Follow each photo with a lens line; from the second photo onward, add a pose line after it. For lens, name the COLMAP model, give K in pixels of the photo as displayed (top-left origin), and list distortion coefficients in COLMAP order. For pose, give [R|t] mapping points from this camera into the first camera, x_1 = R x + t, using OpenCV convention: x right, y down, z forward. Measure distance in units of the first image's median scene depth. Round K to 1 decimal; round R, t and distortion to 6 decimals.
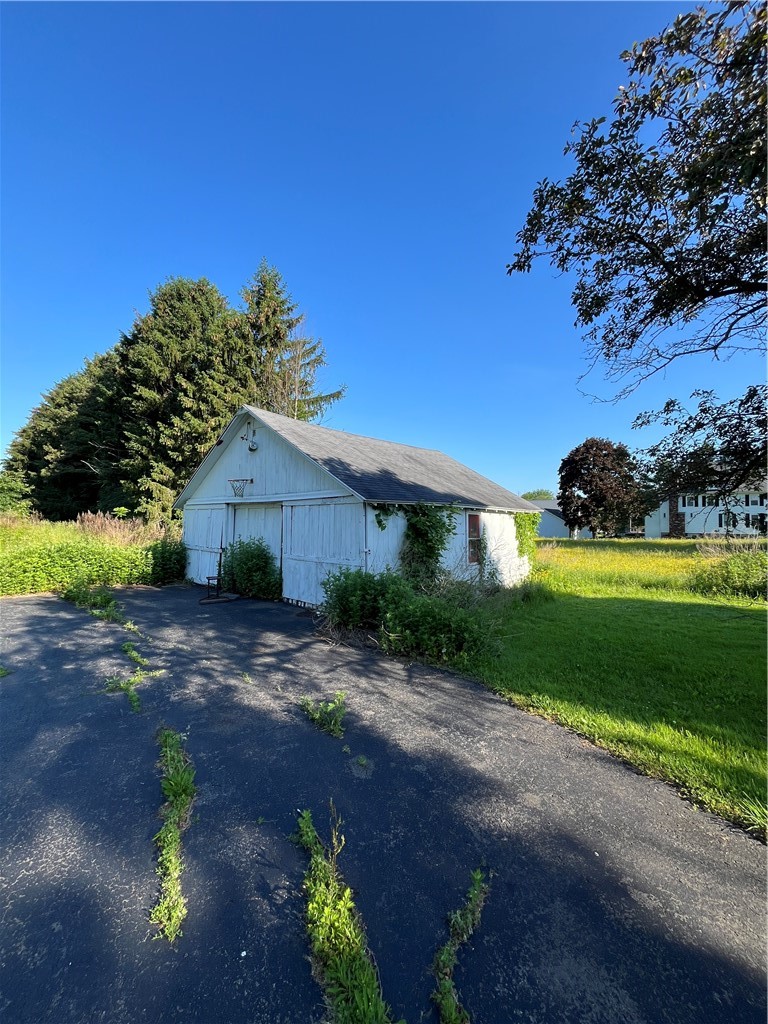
lens RADIAL K [[404.6, 0, 379.2], [0, 404.6, 505.1], [0, 0, 1]] dist [-0.010766, 0.000002]
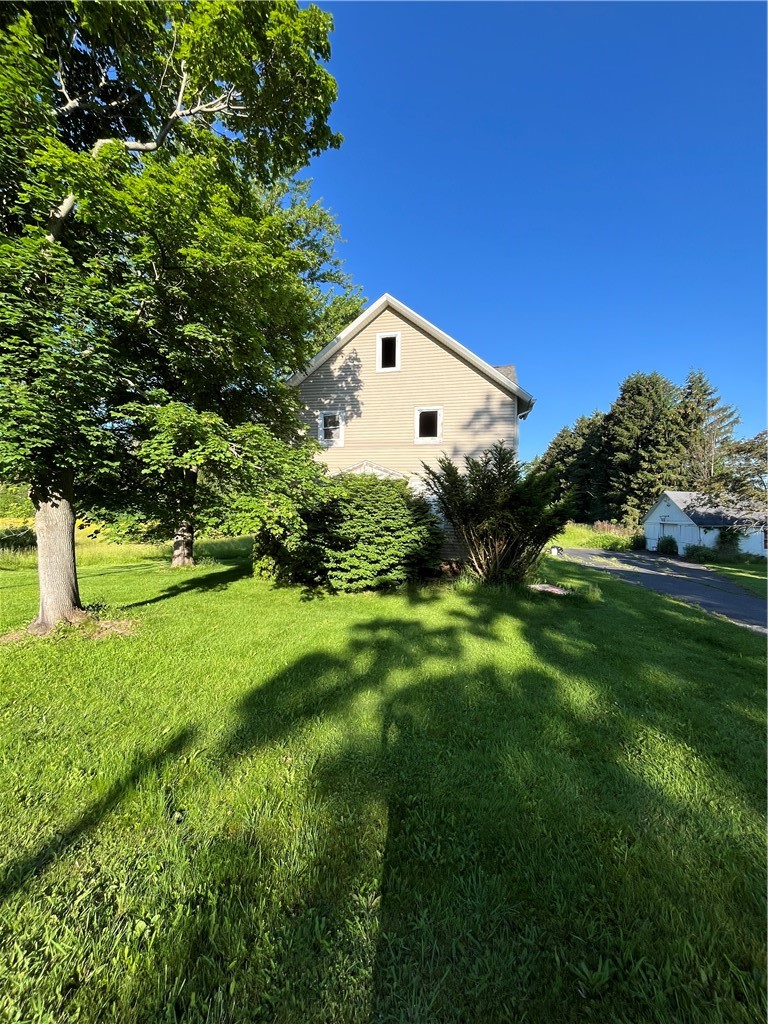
lens RADIAL K [[404.6, 0, 385.9], [0, 404.6, 513.0], [0, 0, 1]] dist [-0.010766, 0.000002]
pose [[0.521202, -0.004335, -0.853422, 0.532779], [0.032175, 0.999376, 0.014573, -0.090164], [0.852827, -0.035054, 0.521016, -1.091711]]
